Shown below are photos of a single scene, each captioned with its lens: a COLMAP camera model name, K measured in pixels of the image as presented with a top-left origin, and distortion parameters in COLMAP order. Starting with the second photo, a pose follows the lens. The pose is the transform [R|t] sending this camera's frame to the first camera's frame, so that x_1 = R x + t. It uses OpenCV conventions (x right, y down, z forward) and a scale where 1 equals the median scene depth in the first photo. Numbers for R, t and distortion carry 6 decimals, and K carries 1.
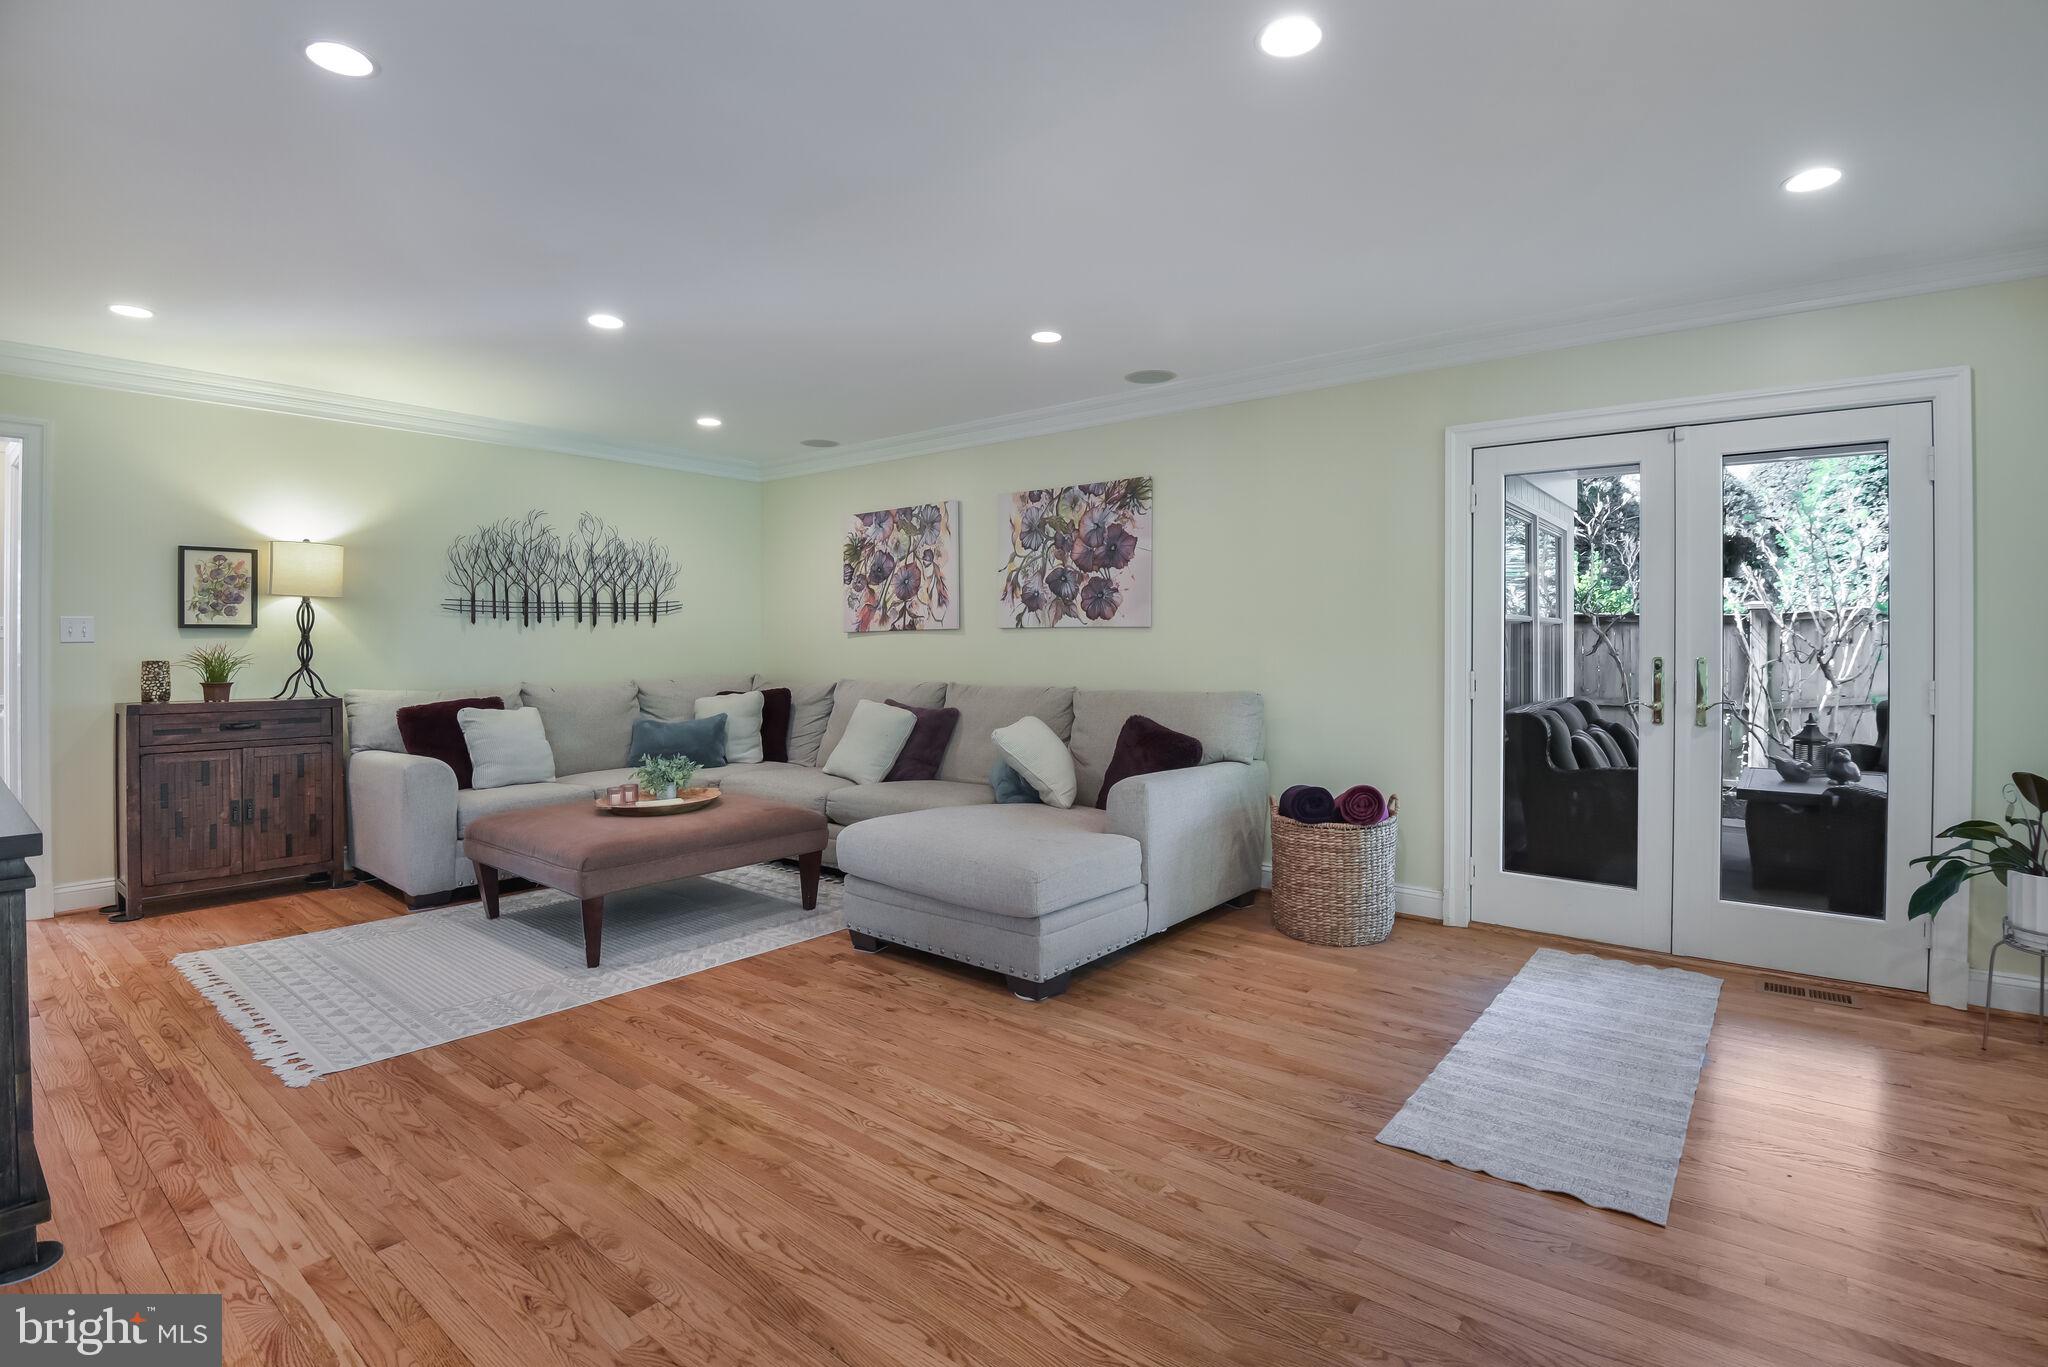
lens RADIAL K [[960.5, 0, 1022.7], [0, 960.5, 640.8], [0, 0, 1]] dist [-0.021611, -0.006131]
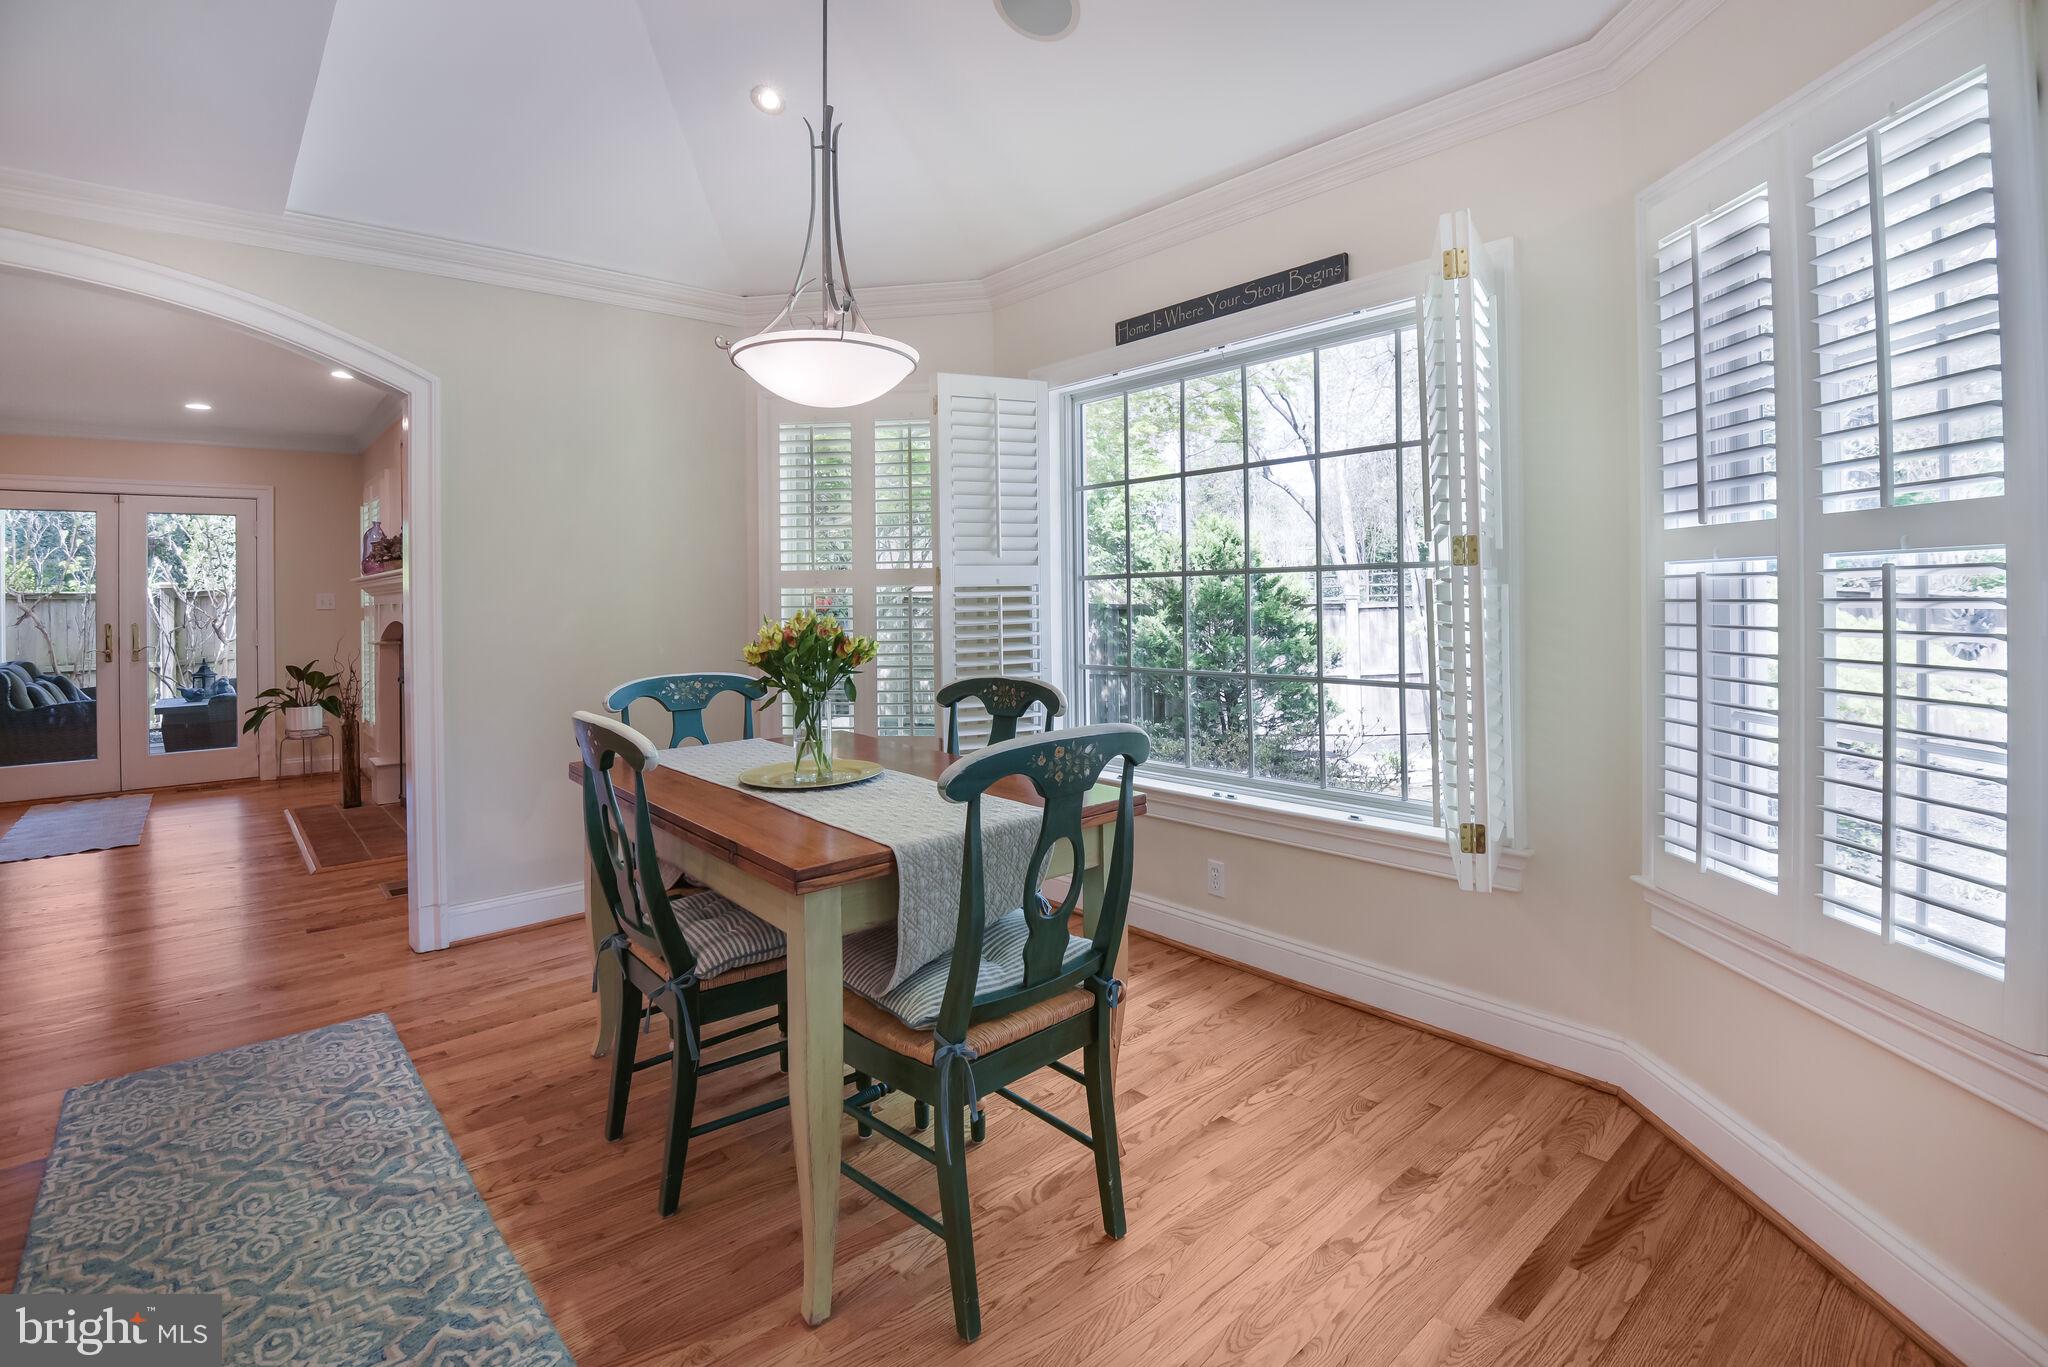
lens RADIAL K [[960.5, 0, 1064.9], [0, 960.5, 590.4], [0, 0, 1]] dist [-0.021611, -0.006131]
pose [[0.143478, 0.005963, 0.989636, -0.556769], [0.017106, 0.999818, -0.008504, 0.000916], [-0.989506, 0.018149, 0.143349, -0.707499]]
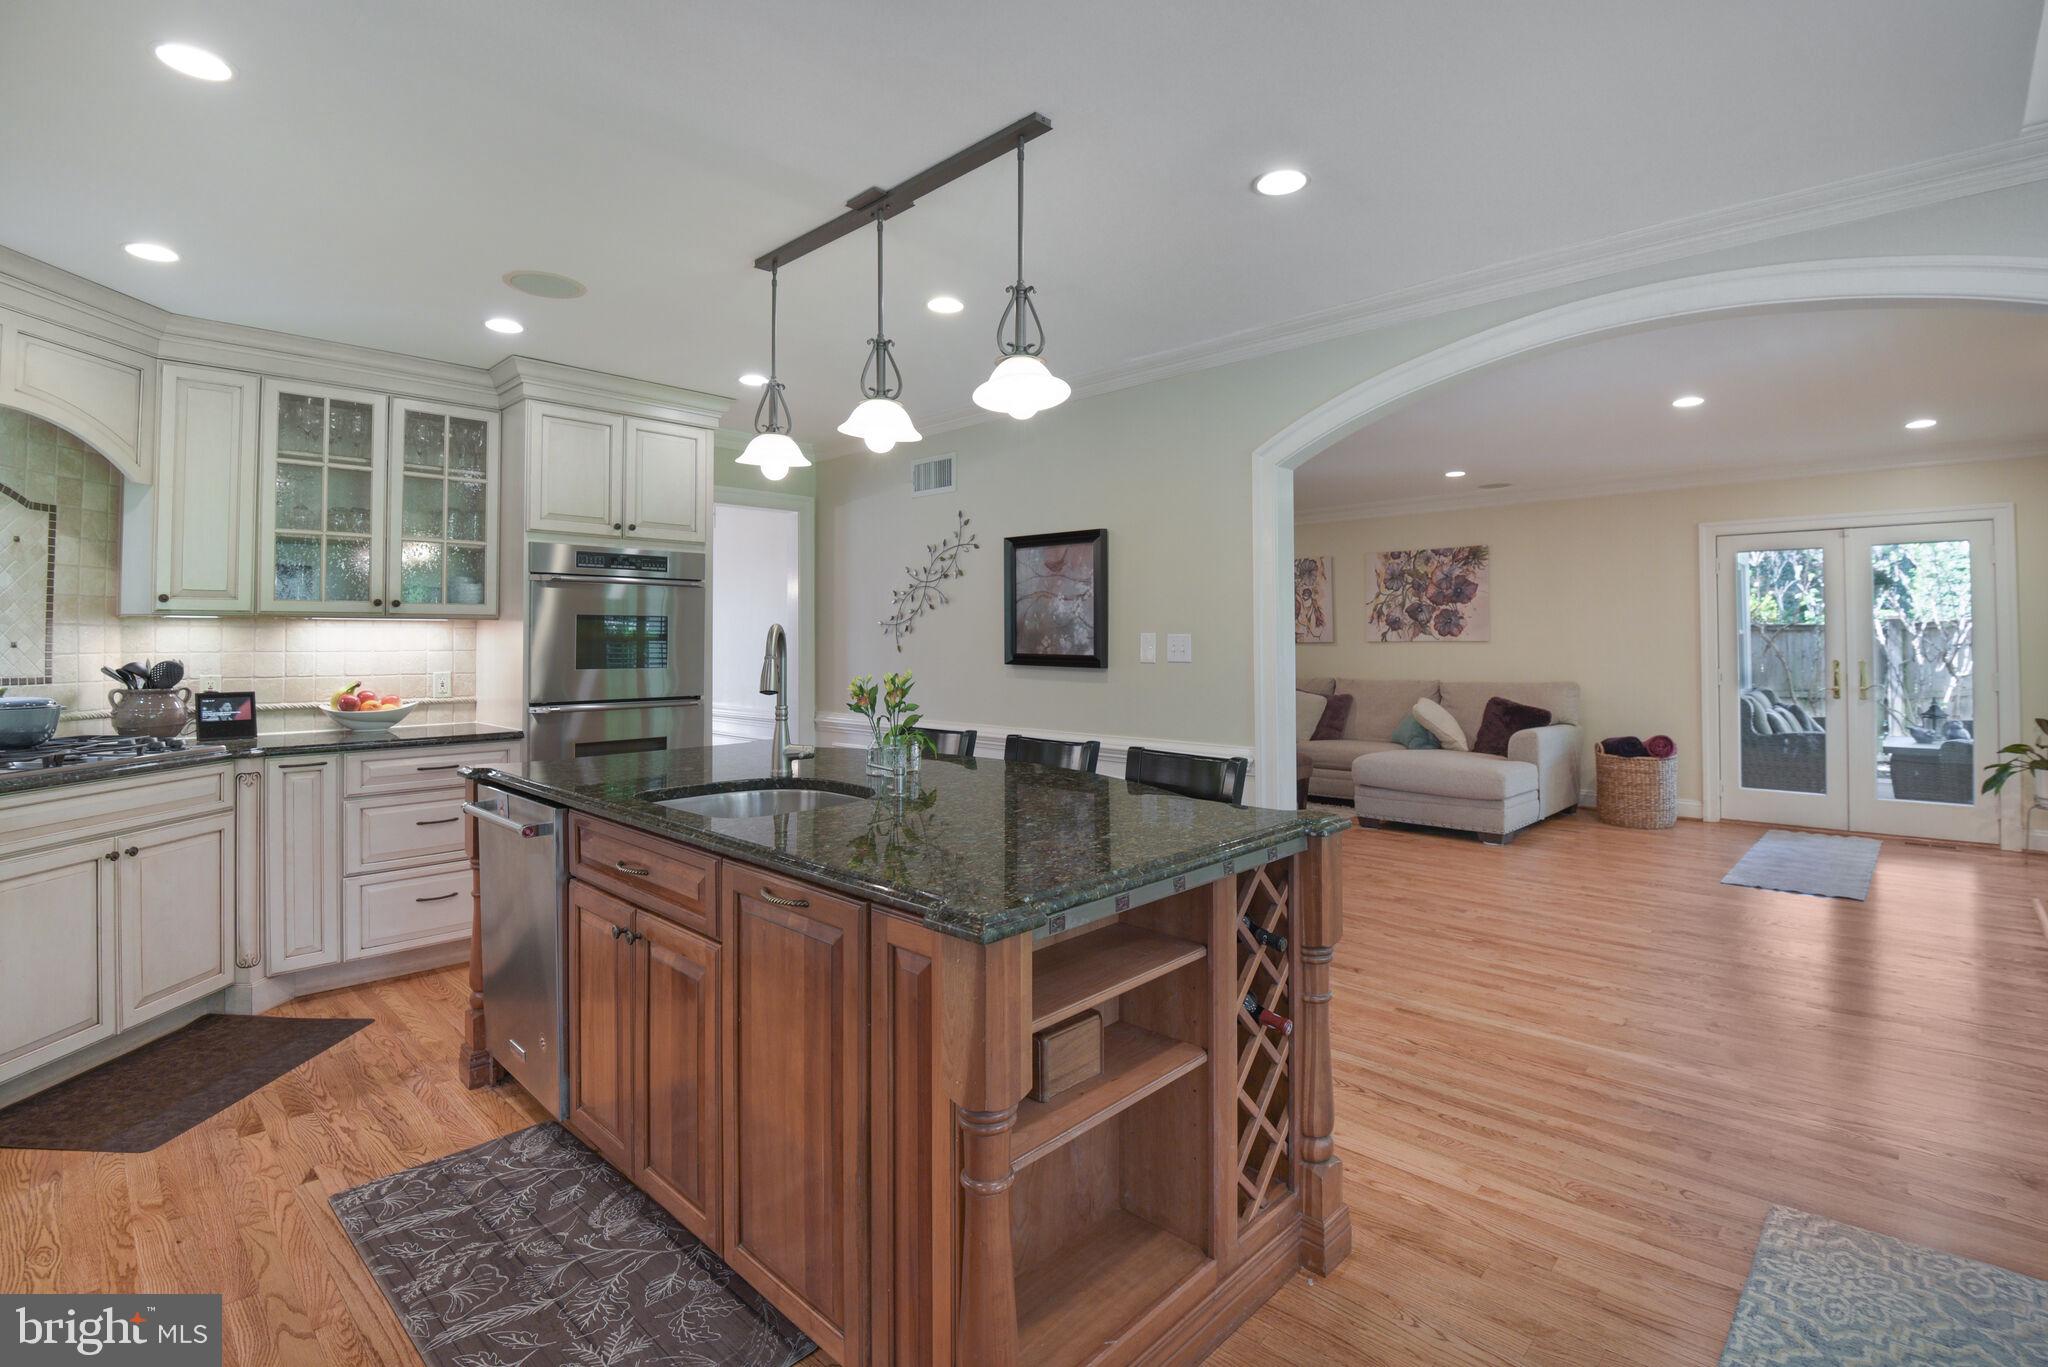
lens RADIAL K [[960.5, 0, 1040.3], [0, 960.5, 619.1], [0, 0, 1]] dist [-0.021611, -0.006131]
pose [[0.997131, -0.006797, -0.075391, -0.467151], [0.004943, 0.999682, -0.024741, -0.015637], [0.075535, 0.024297, 0.996847, -0.593589]]
